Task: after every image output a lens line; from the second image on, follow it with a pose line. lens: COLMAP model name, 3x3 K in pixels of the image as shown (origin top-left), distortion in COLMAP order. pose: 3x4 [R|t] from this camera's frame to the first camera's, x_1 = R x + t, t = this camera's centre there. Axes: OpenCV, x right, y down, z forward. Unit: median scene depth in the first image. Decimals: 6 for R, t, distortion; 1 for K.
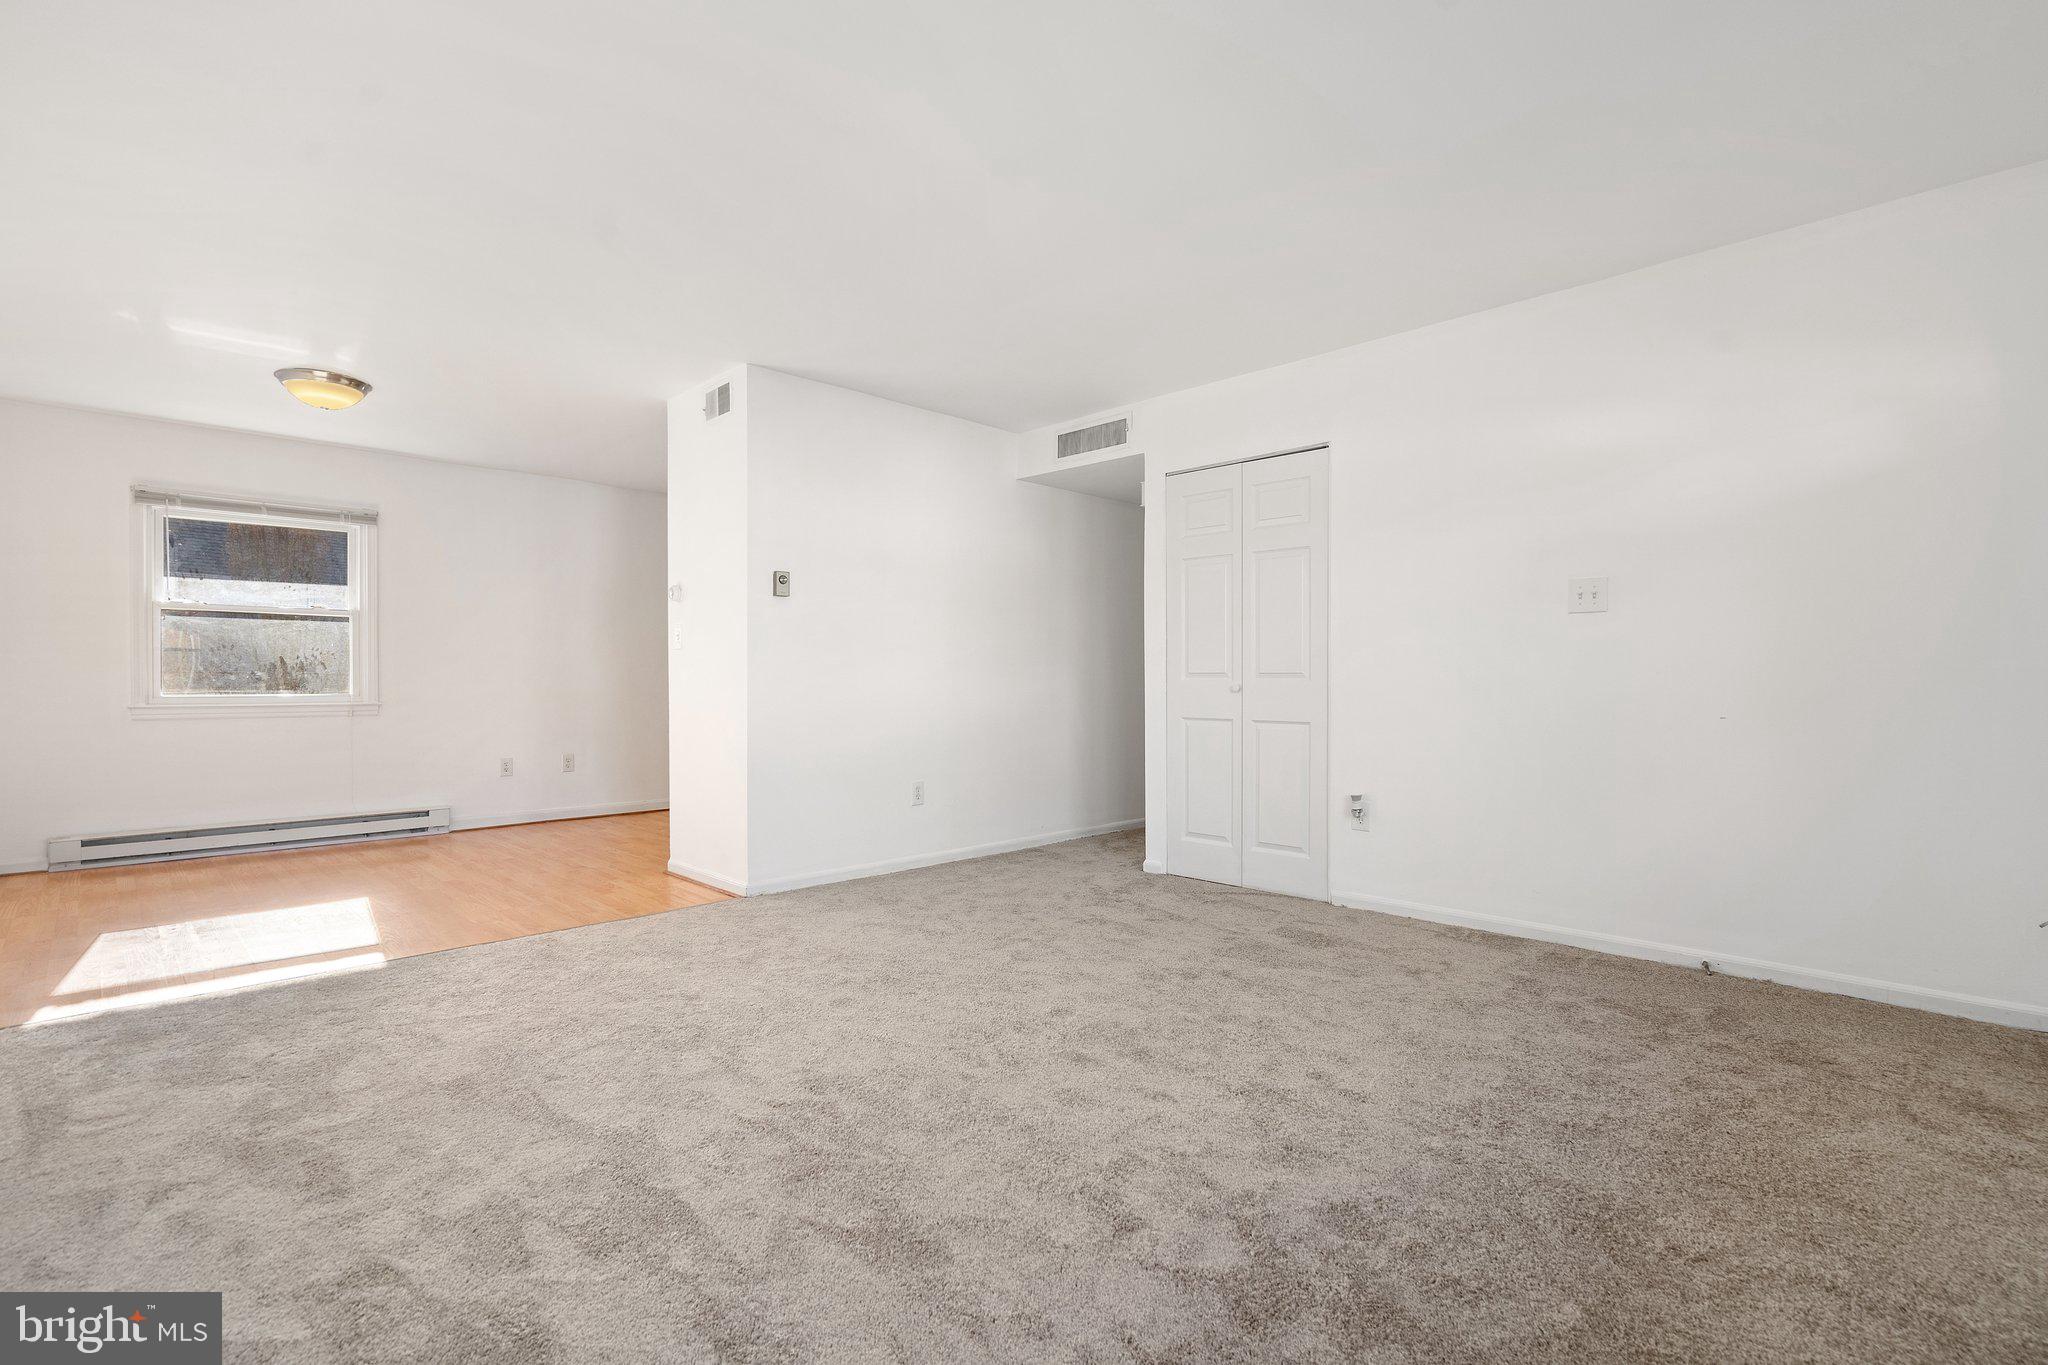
lens RADIAL K [[942.7, 0, 1024.0], [0, 942.7, 682.5], [0, 0, 1]] dist [-0.018273, -0.000309]
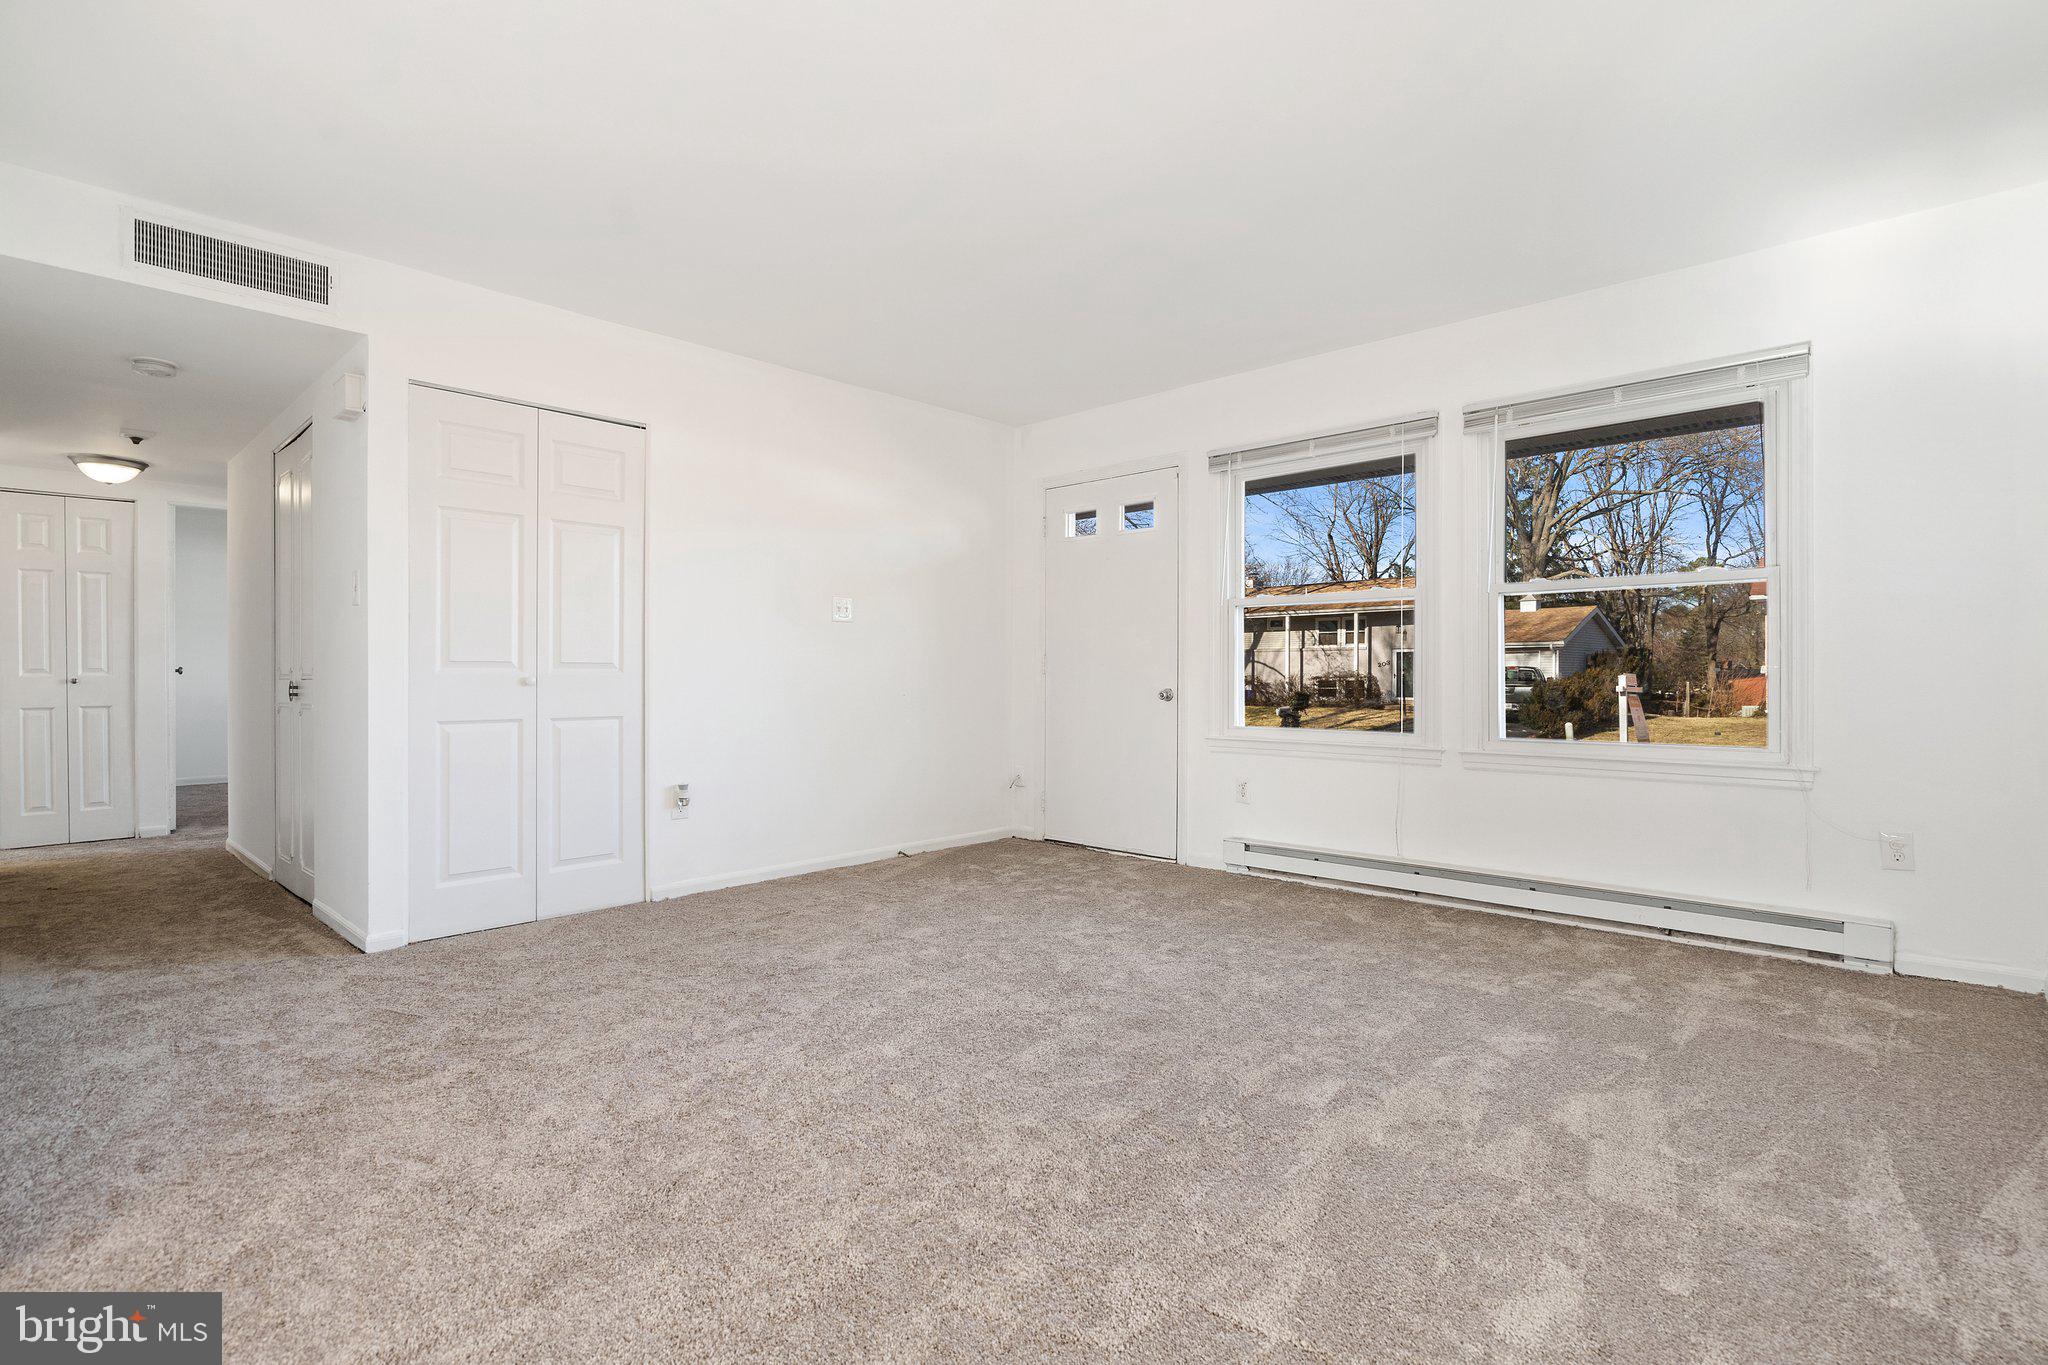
lens RADIAL K [[942.7, 0, 1024.0], [0, 942.7, 682.5], [0, 0, 1]] dist [-0.018273, -0.000309]
pose [[-0.038037, -0.003315, 0.999271, -0.643190], [0.005154, 0.999981, 0.003513, 0.007518], [-0.999263, 0.005284, -0.038019, 0.634570]]
